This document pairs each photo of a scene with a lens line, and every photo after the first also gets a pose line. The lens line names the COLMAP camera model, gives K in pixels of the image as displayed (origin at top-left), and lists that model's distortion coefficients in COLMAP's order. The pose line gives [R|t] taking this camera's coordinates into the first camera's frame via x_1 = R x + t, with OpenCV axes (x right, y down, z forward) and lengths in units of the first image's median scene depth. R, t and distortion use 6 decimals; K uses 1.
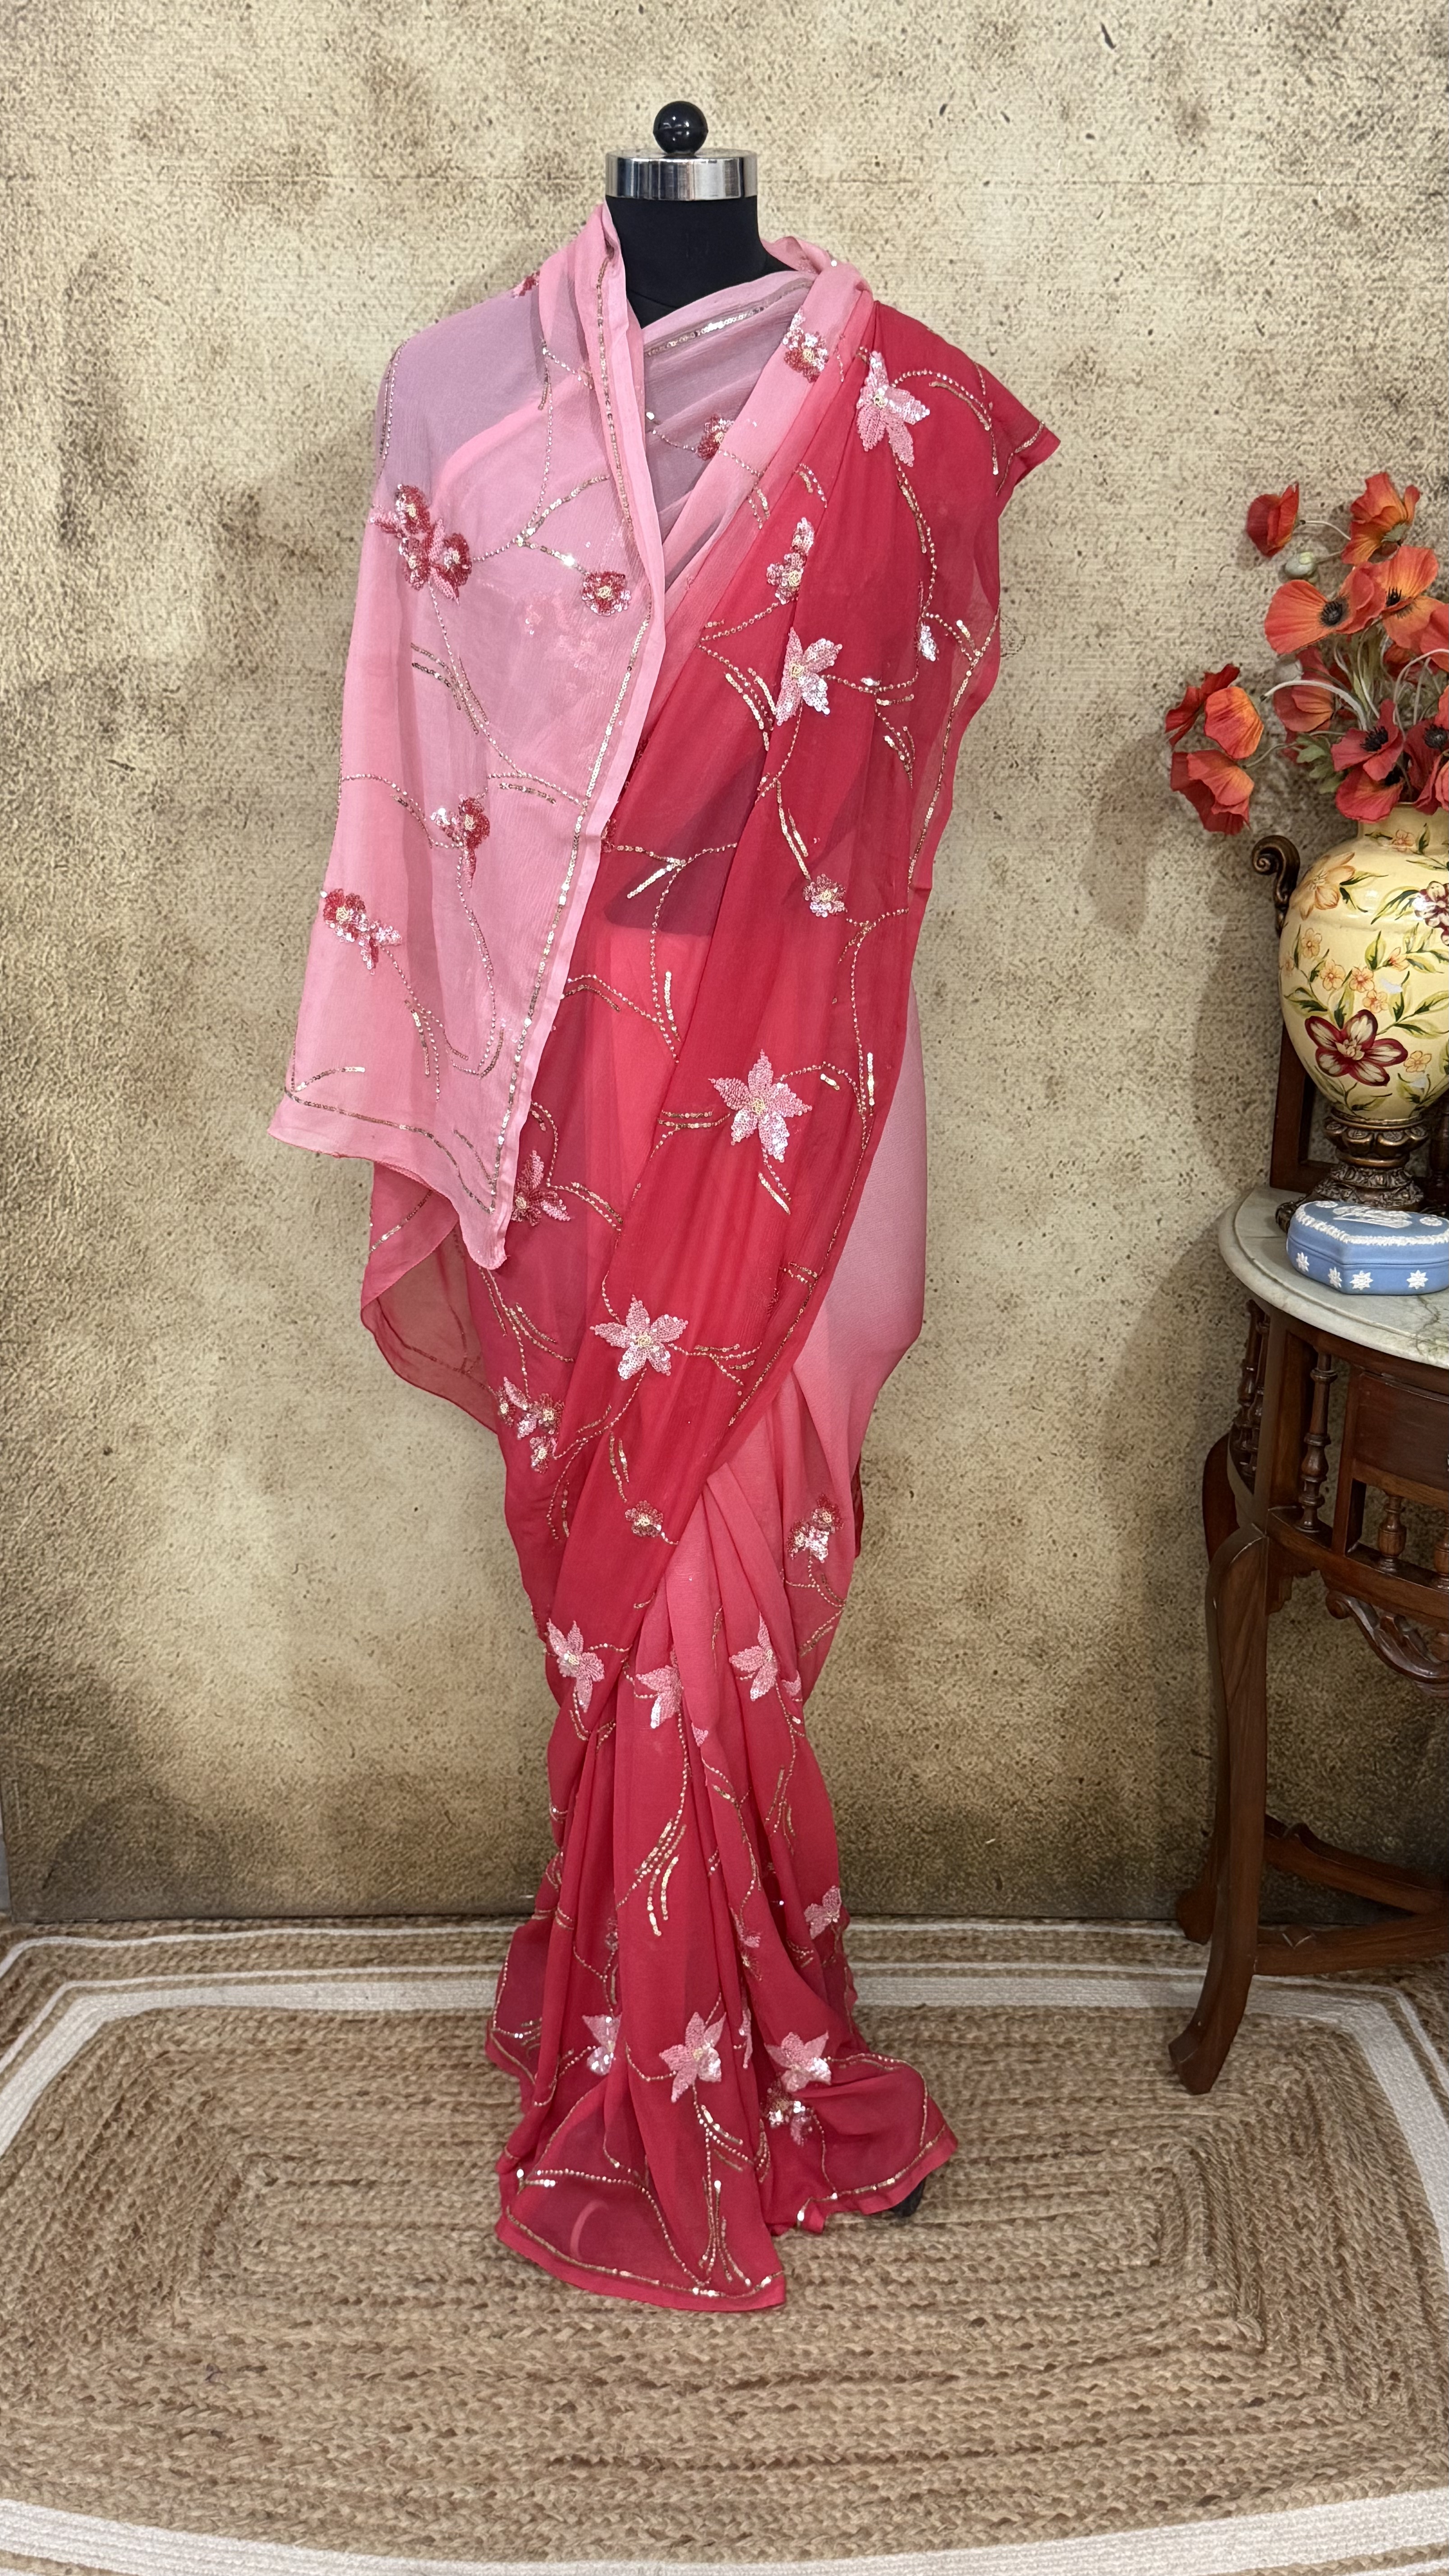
lens RADIAL K [[2499.1, 0, 729.1], [0, 2499.1, 1275.9], [0, 0, 1]] dist [0.207698, -0.499182]
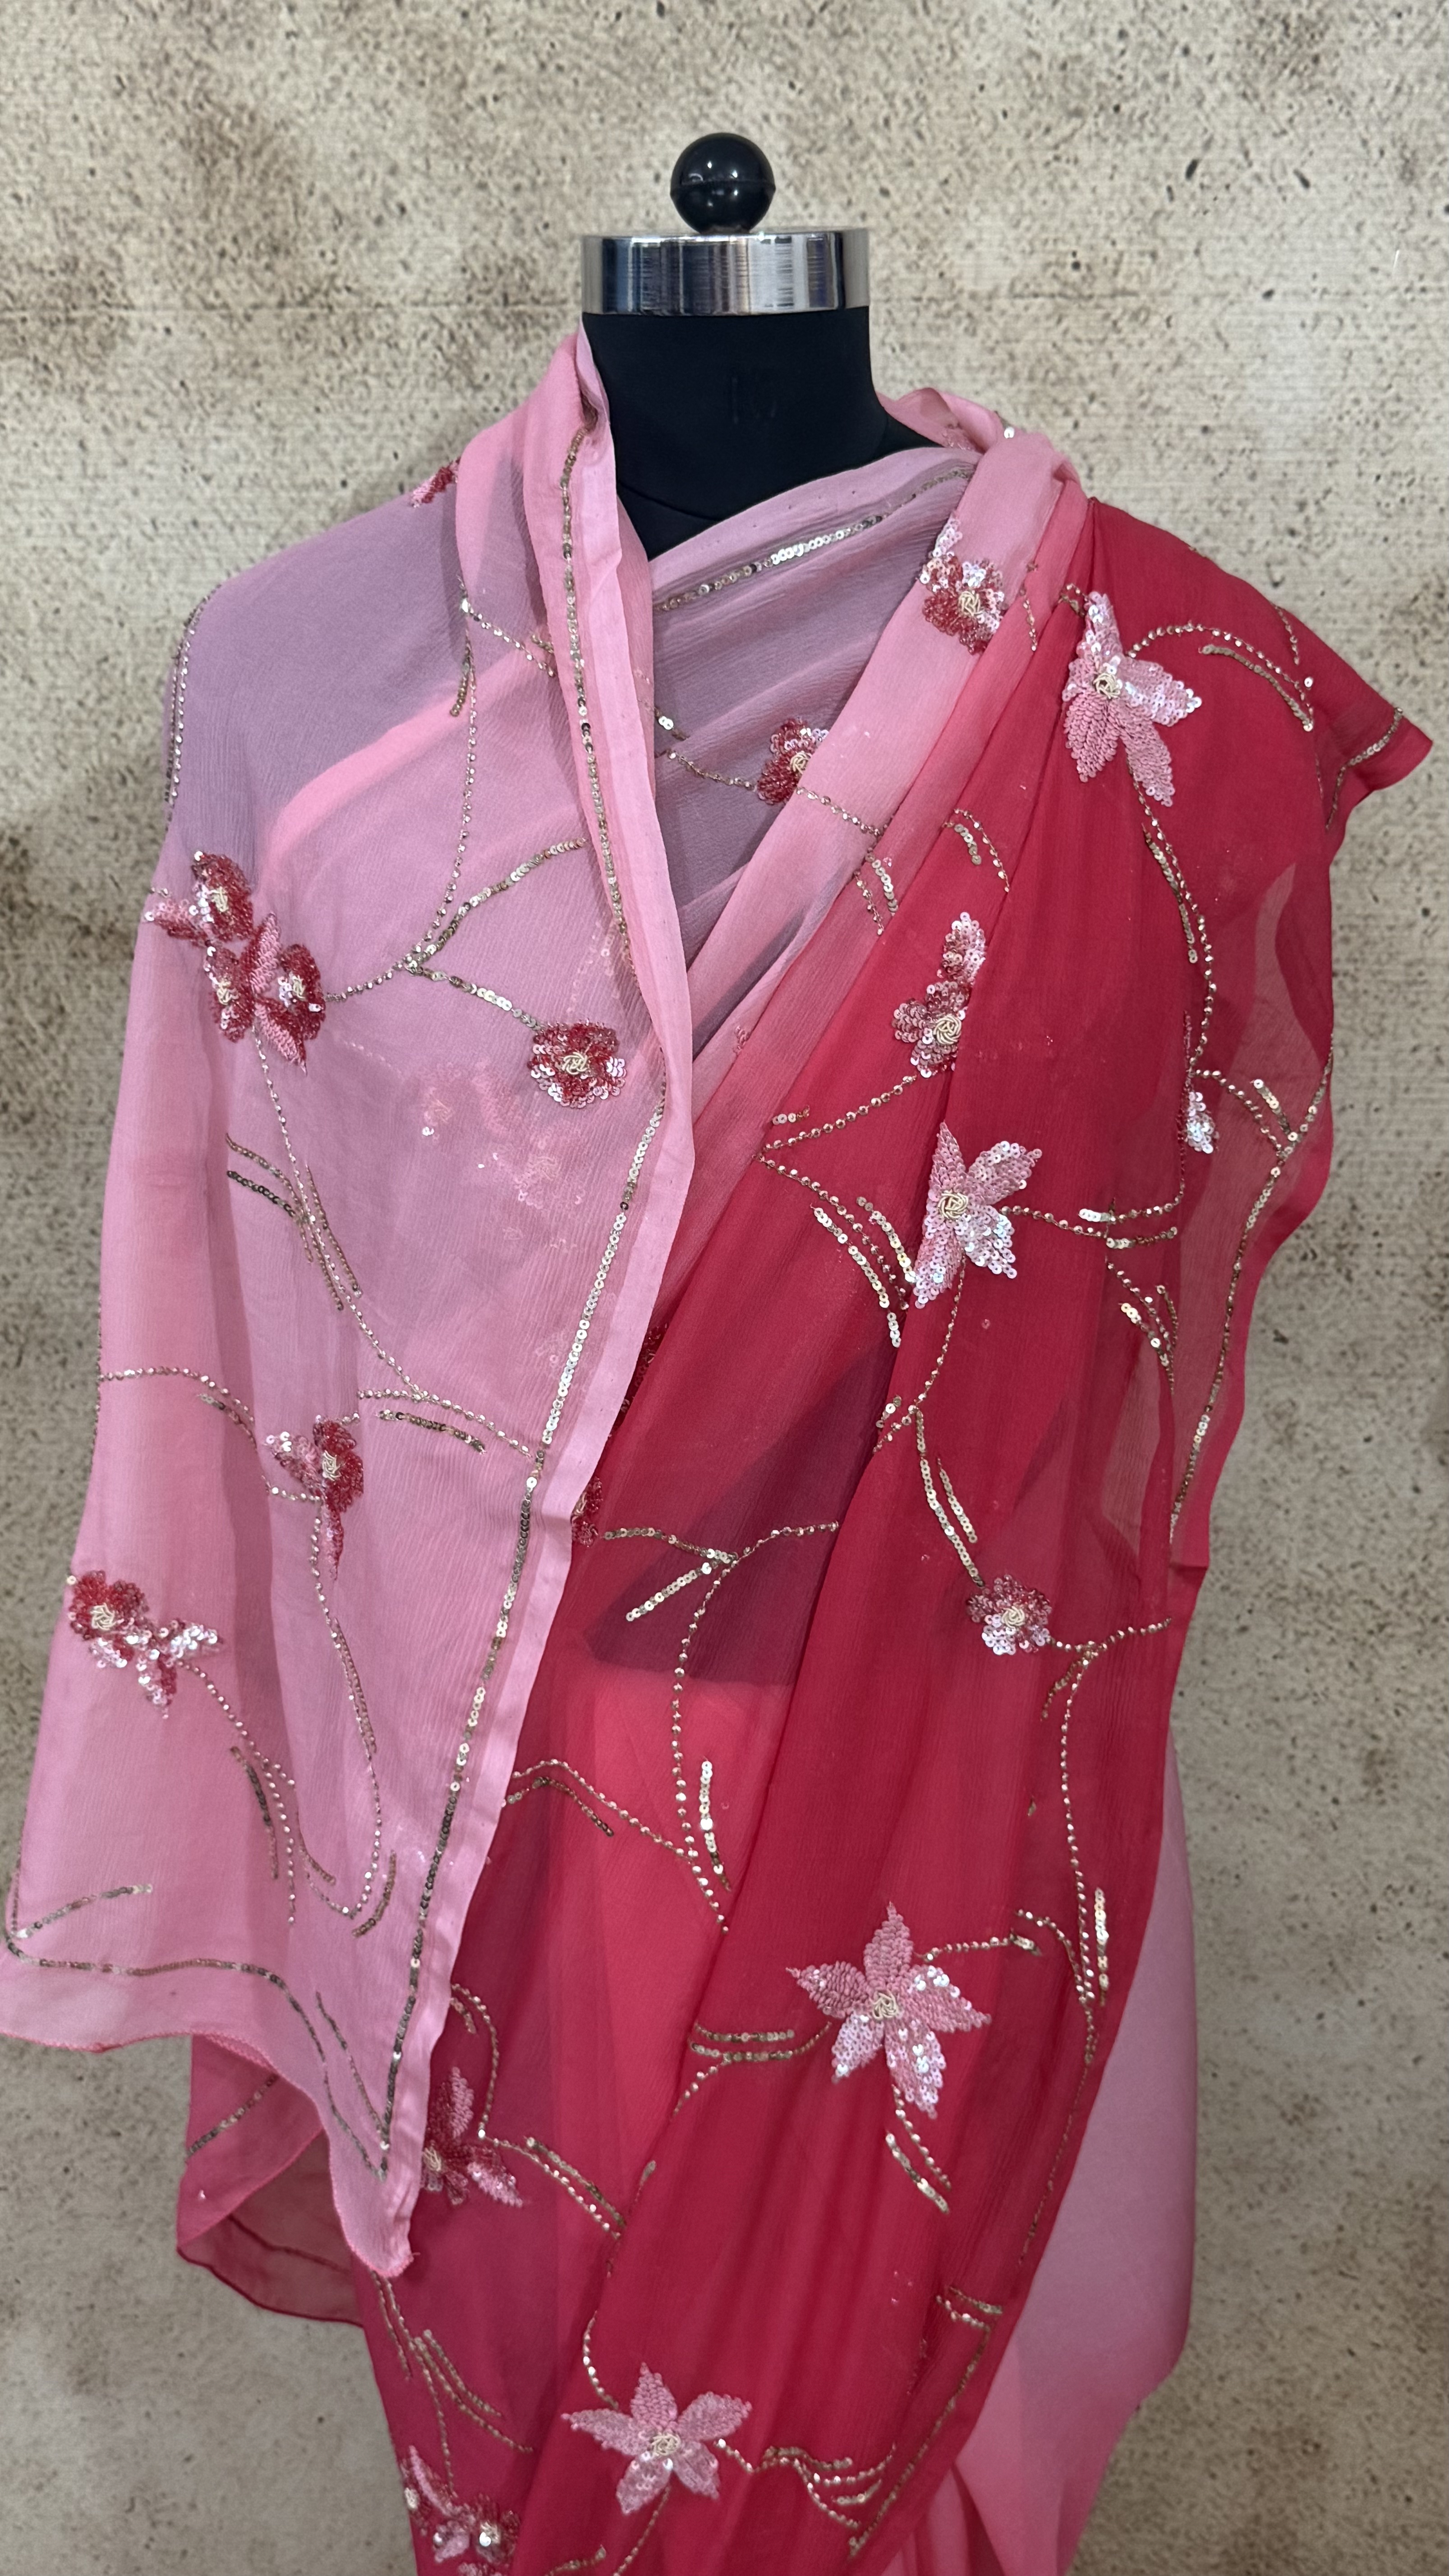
lens RADIAL K [[2521.2, 0, 725.5], [0, 2521.2, 1285.5], [0, 0, 1]] dist [0.203167, -0.503297]
pose [[0.999122, -0.006895, -0.041324, 0.001851], [0.003729, 0.997085, -0.076207, -0.167282], [0.041729, 0.075986, 0.996235, 0.448627]]
